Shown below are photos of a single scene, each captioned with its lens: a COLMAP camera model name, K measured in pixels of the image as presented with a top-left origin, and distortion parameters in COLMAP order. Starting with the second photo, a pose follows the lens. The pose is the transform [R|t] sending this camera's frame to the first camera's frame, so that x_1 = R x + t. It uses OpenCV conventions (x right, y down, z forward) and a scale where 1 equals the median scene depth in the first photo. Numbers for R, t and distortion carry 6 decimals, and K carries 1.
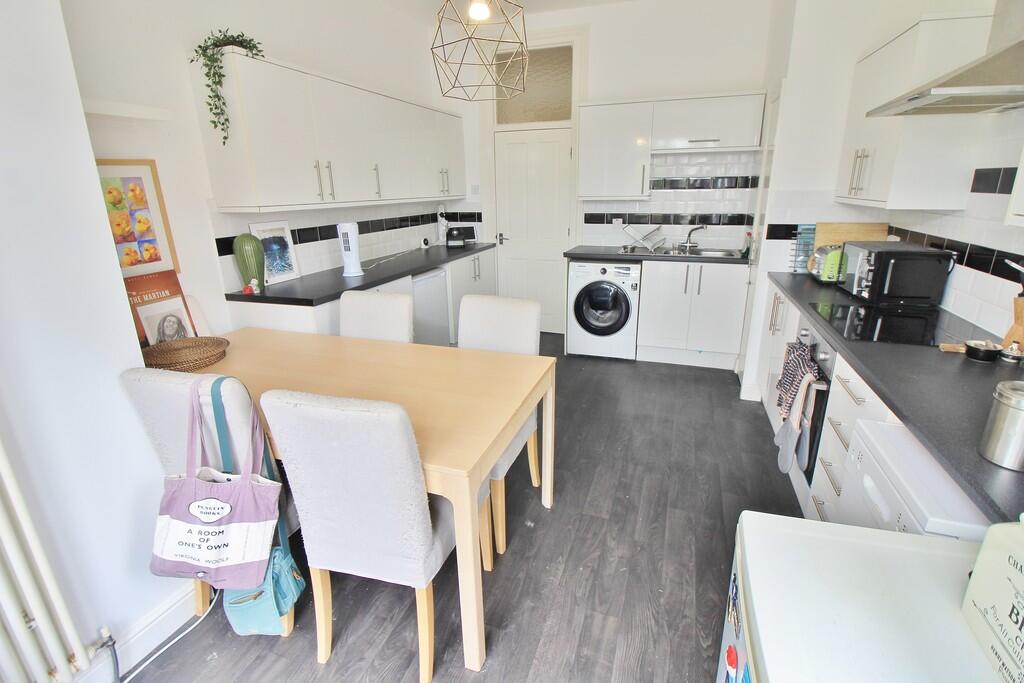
lens RADIAL K [[470.5, 0, 515.8], [0, 470.5, 326.5], [0, 0, 1]] dist [0.000964, -0.012787]
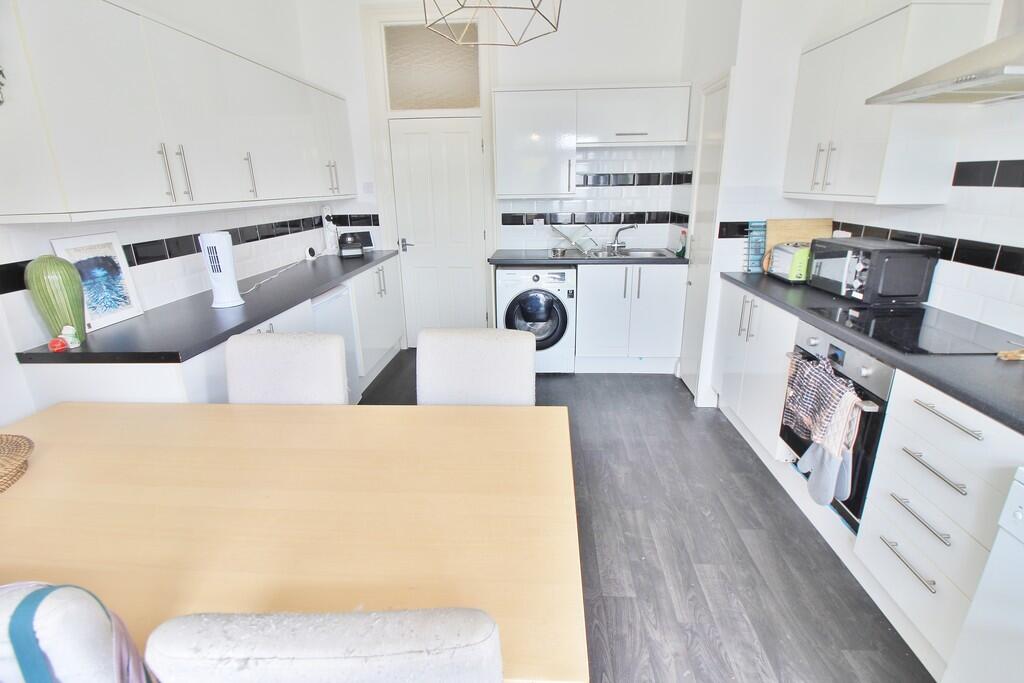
lens RADIAL K [[470.5, 0, 515.8], [0, 470.5, 326.5], [0, 0, 1]] dist [0.000964, -0.012787]
pose [[0.960652, -0.079774, 0.266052, -0.117107], [0.079789, 0.996754, 0.010769, -0.048812], [-0.266047, 0.010883, 0.963899, 0.190065]]
